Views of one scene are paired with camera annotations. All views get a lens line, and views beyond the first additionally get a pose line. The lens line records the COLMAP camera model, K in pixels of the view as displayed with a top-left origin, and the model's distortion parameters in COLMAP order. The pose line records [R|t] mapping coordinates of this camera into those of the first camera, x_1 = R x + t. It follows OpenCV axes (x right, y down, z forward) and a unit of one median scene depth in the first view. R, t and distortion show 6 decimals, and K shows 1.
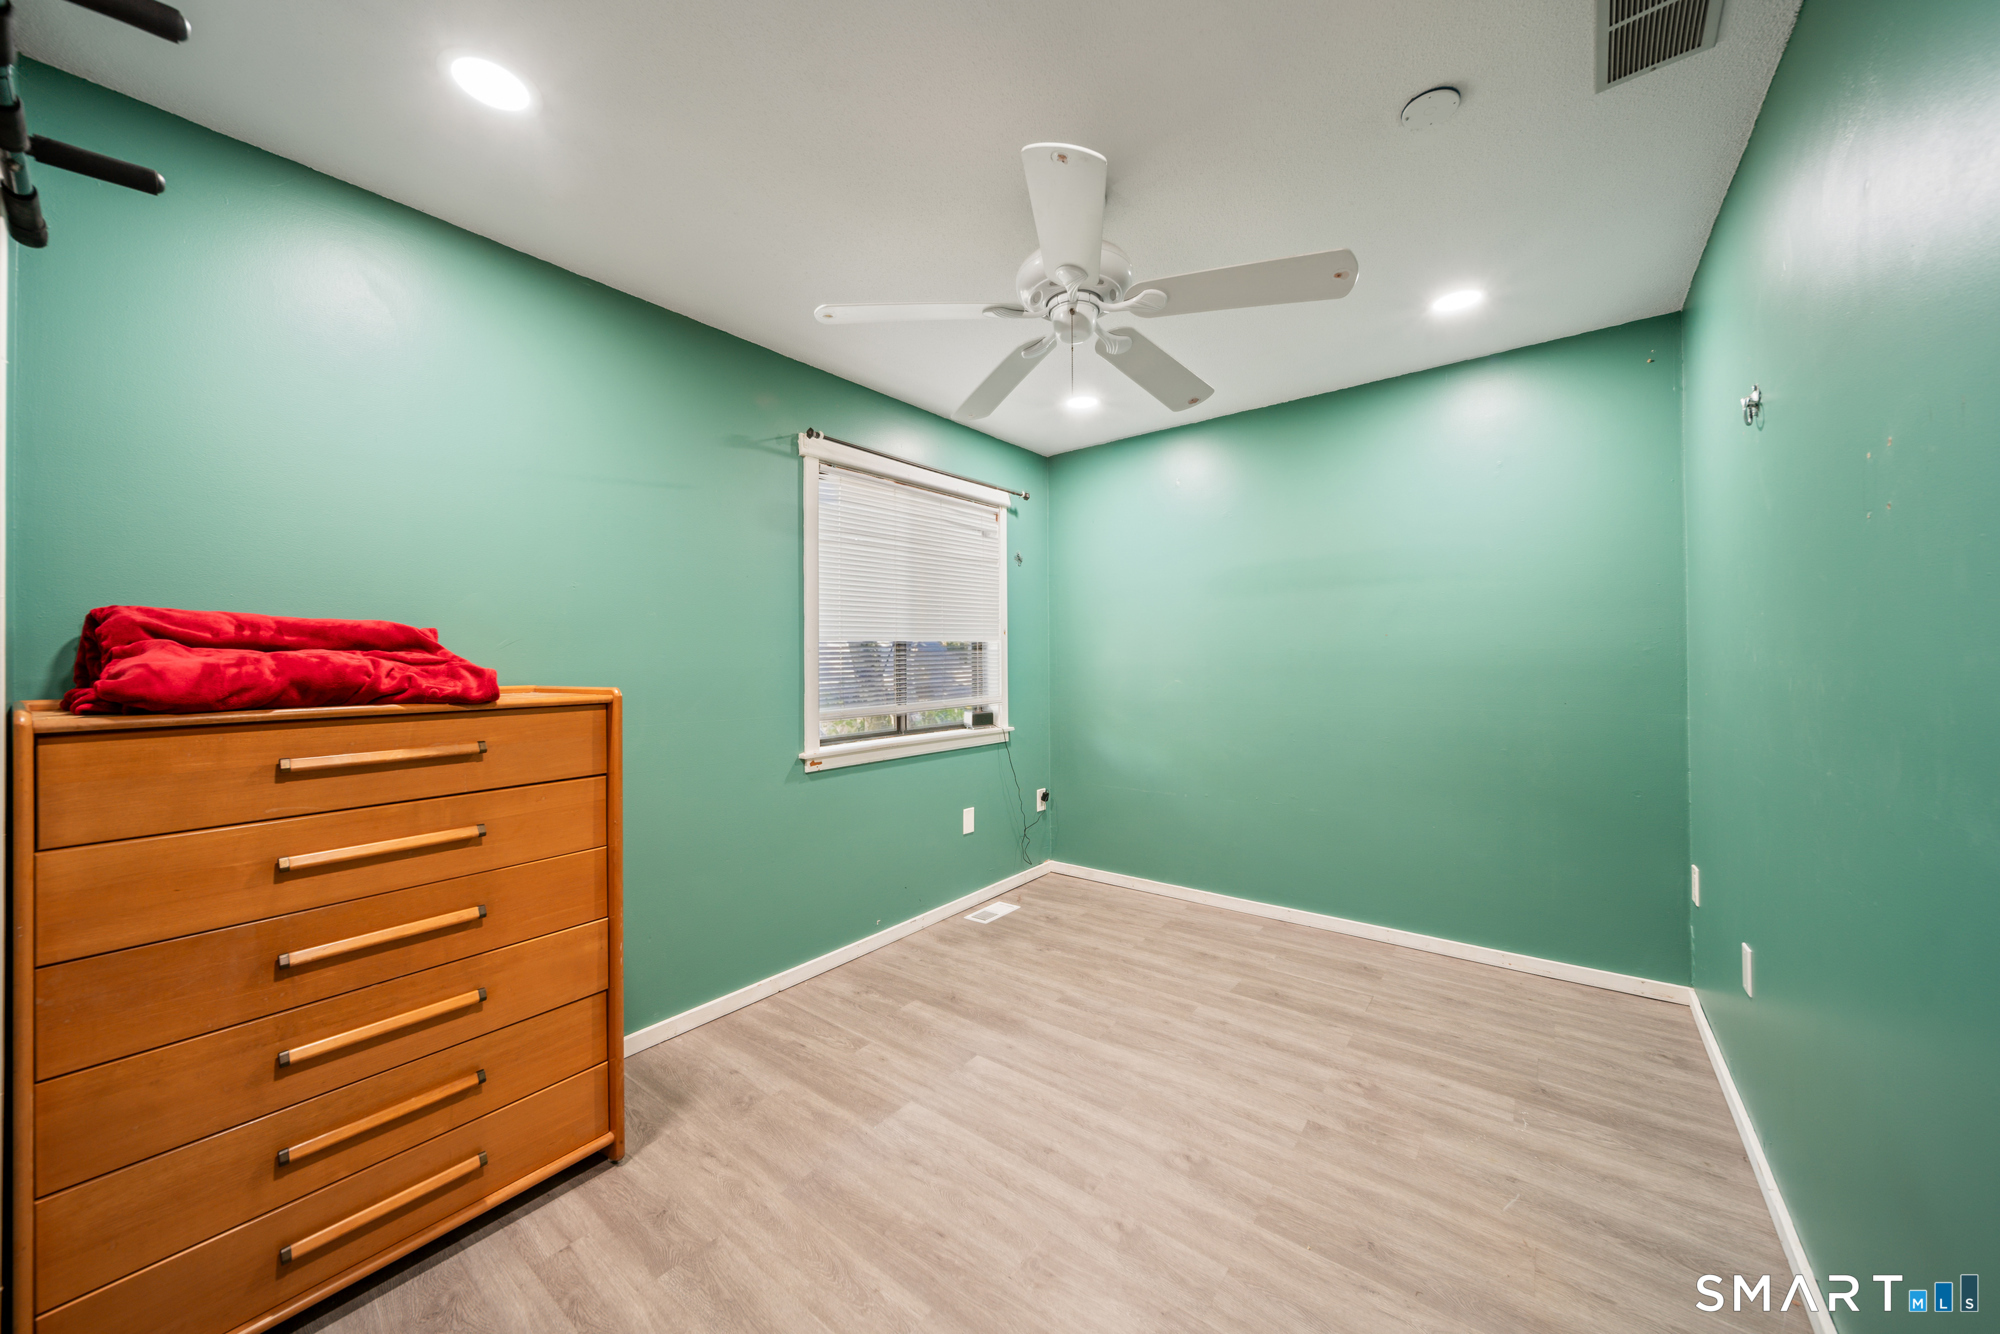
lens RADIAL K [[724.5, 0, 1005.6], [0, 724.5, 661.8], [0, 0, 1]] dist [0.001881, 0.000185]
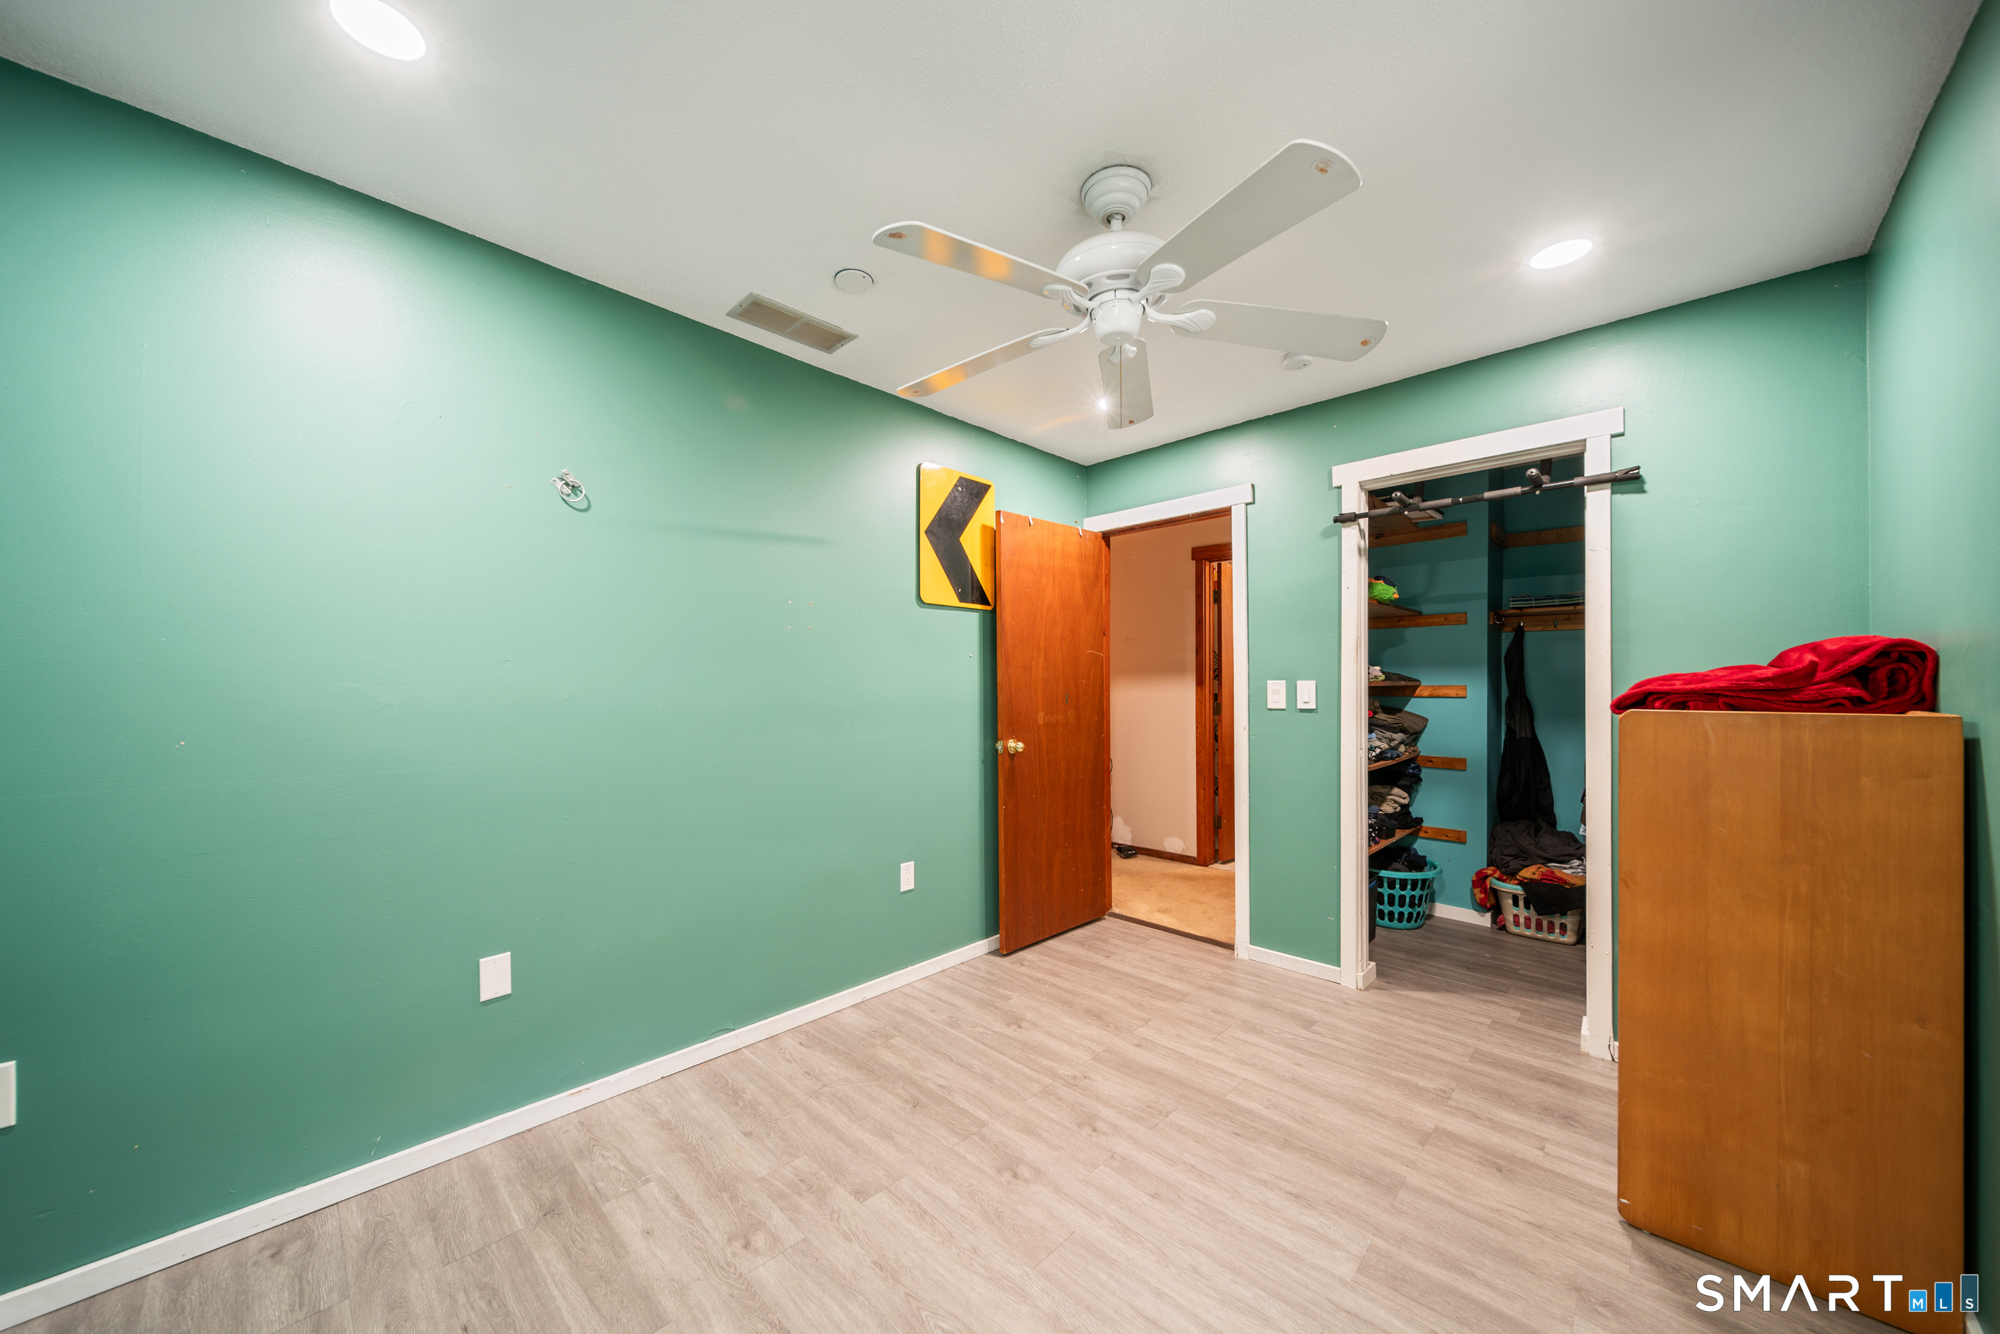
lens RADIAL K [[724.5, 0, 989.8], [0, 724.5, 675.4], [0, 0, 1]] dist [0.001881, 0.000185]
pose [[-0.992828, 0.010881, 0.119058, 0.158616], [0.010286, 0.999931, -0.005616, -0.012230], [-0.119110, -0.004351, -0.992871, 2.024543]]
